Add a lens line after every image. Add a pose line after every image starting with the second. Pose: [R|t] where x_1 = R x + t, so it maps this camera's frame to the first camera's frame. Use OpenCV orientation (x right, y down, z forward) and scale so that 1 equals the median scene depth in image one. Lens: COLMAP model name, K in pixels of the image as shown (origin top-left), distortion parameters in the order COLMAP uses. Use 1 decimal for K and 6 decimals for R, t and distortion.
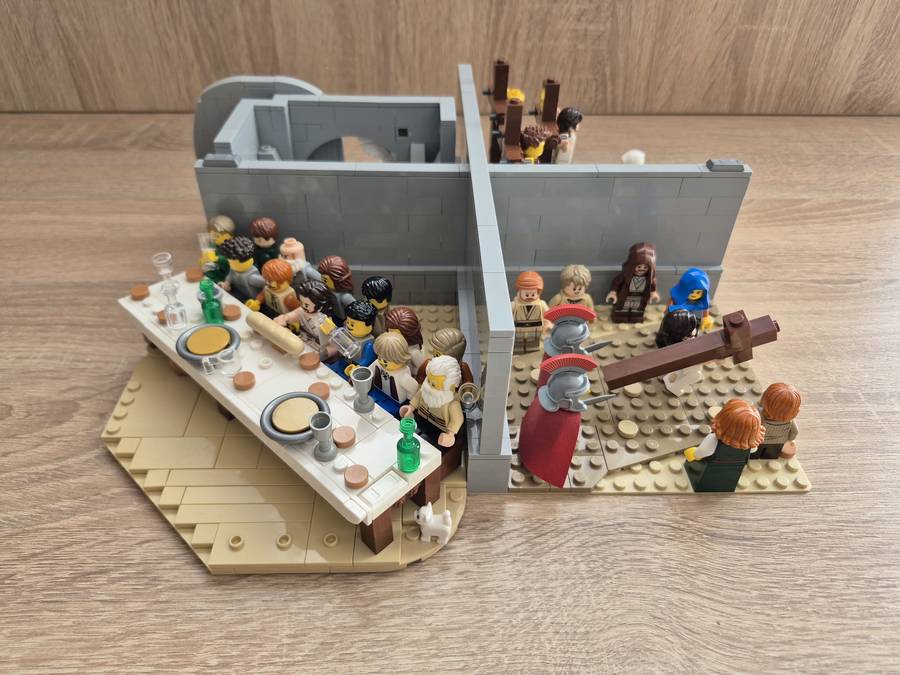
lens RADIAL K [[673.8, 0, 443.5], [0, 673.8, 340.3], [0, 0, 1]] dist [-0.015987, -0.008361]
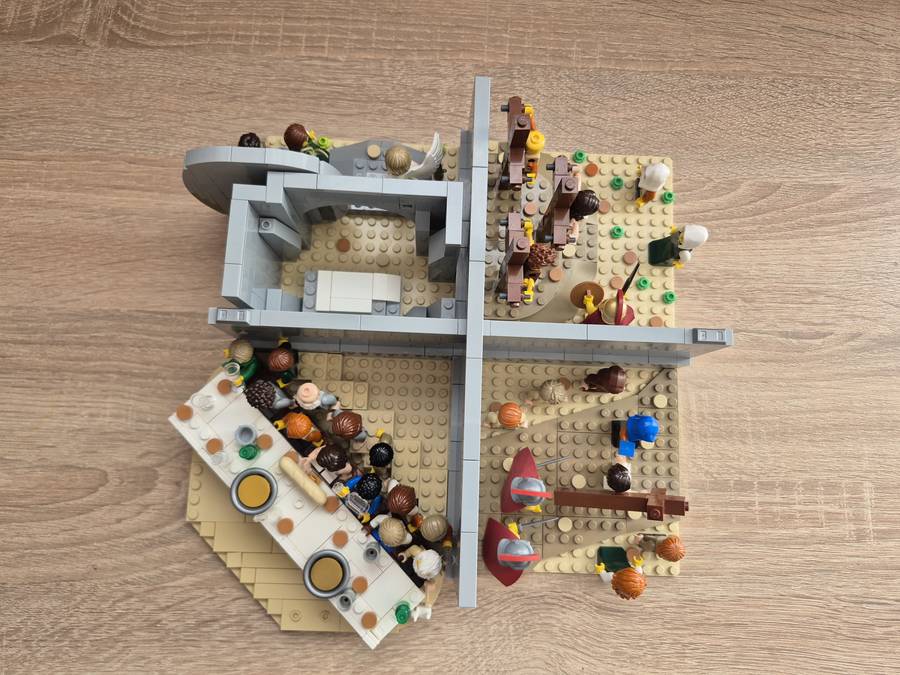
lens RADIAL K [[673.8, 0, 454.6], [0, 673.8, 340.7], [0, 0, 1]] dist [-0.015987, -0.008361]
pose [[0.998149, 0.059182, 0.014012, 0.007257], [-0.053047, 0.734501, 0.676531, -1.197320], [0.029747, -0.676022, 0.736280, 0.260571]]
